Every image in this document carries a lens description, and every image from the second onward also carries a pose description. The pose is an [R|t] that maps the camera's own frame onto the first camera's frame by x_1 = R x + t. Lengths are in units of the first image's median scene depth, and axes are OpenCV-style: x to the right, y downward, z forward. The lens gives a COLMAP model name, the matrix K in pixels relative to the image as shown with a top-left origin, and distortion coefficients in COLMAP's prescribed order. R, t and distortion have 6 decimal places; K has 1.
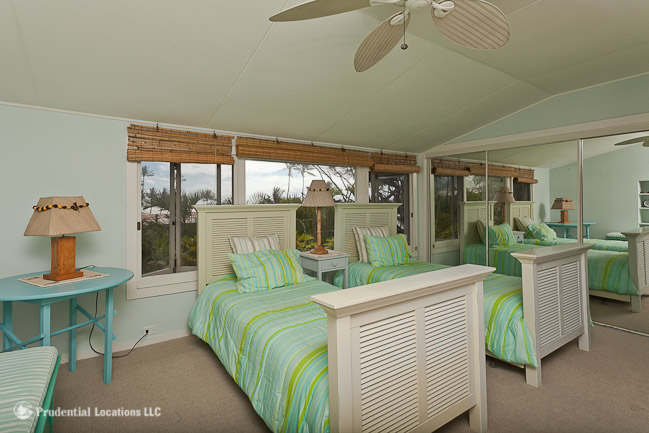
lens RADIAL K [[312.9, 0, 323.5], [0, 312.9, 215.1], [0, 0, 1]] dist [0.002232, 0.000011]
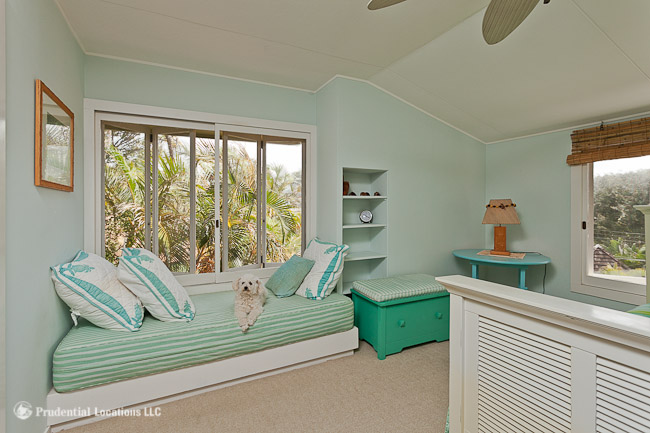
lens RADIAL K [[313.4, 0, 326.3], [0, 313.4, 211.4], [0, 0, 1]] dist [0.002232, 0.000011]
pose [[-0.129034, 0.013807, -0.991544, 0.743805], [-0.028305, 0.999444, 0.017600, -0.004755], [0.991236, 0.030336, -0.128571, 0.357819]]
